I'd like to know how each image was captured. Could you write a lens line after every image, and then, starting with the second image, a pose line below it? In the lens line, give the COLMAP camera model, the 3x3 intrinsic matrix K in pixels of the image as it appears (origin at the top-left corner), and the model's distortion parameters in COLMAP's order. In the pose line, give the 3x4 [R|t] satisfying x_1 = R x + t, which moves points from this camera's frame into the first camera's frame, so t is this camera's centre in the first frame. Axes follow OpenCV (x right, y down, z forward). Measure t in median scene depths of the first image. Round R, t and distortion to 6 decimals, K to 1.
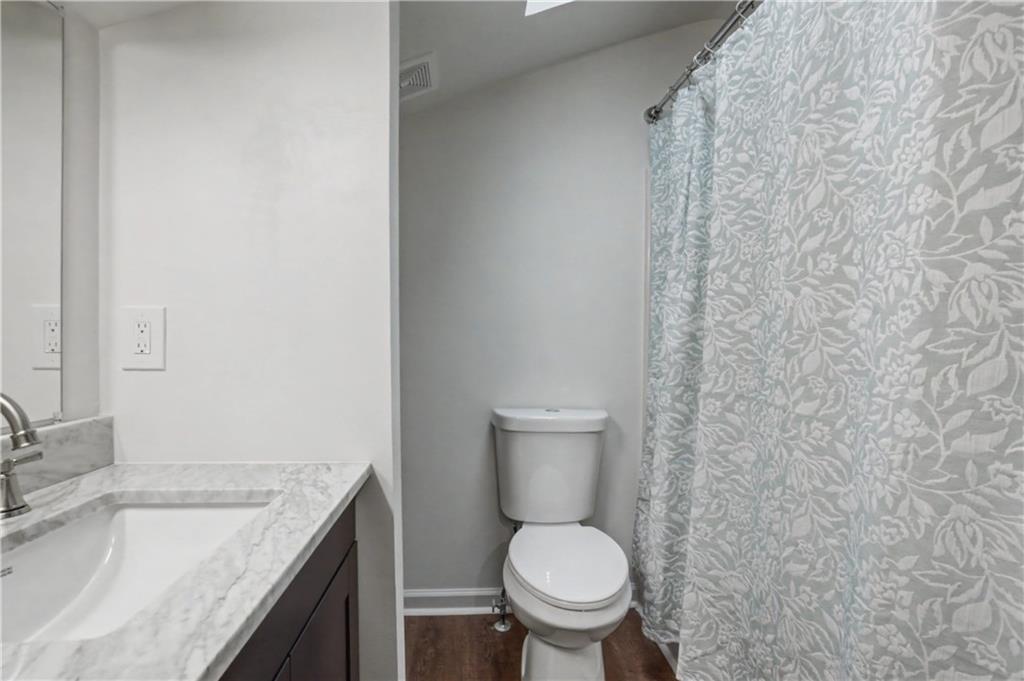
lens RADIAL K [[475.7, 0, 508.6], [0, 475.7, 344.7], [0, 0, 1]] dist [-0.062590, 0.020561]
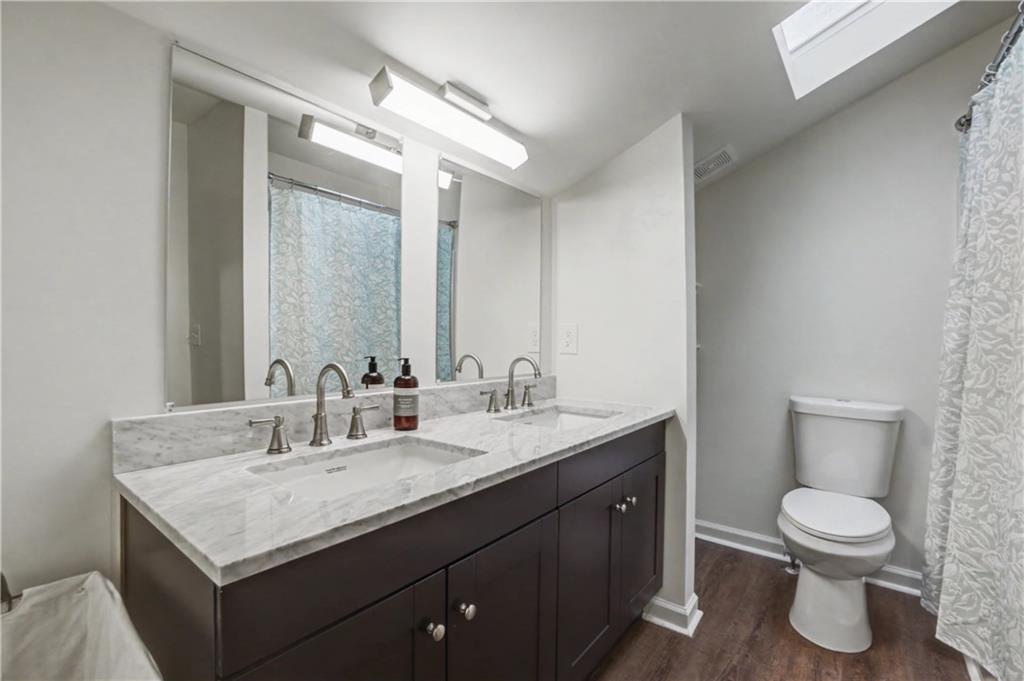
lens RADIAL K [[475.7, 0, 508.6], [0, 475.7, 344.7], [0, 0, 1]] dist [-0.062590, 0.020561]
pose [[0.728413, 0.009184, -0.685077, 0.372377], [-0.011756, 0.999930, 0.000905, 0.009457], [0.685038, 0.007395, 0.728470, -0.578015]]
